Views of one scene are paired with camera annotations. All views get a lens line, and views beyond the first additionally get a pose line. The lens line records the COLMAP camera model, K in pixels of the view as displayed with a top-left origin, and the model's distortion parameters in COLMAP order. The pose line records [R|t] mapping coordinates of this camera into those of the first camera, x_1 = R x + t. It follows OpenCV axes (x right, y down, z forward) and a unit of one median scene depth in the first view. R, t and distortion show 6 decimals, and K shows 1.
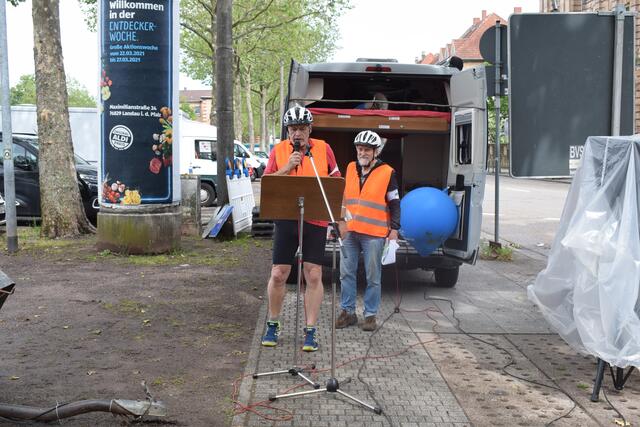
lens RADIAL K [[769.2, 0, 320.2], [0, 769.2, 213.8], [0, 0, 1]] dist [-0.008519, 0.000000]
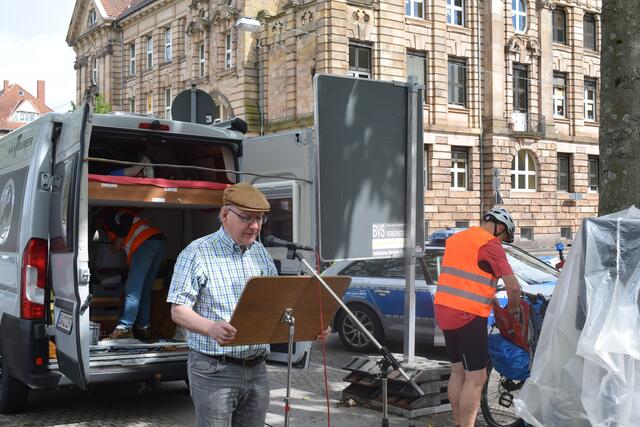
lens RADIAL K [[769.2, 0, 320.1], [0, 769.2, 213.5], [0, 0, 1]] dist [-0.008519, 0.000000]
pose [[0.836452, 0.007661, 0.547986, -0.209367], [0.044032, 0.995730, -0.081132, -0.028496], [-0.546268, 0.091992, 0.832544, 0.259779]]
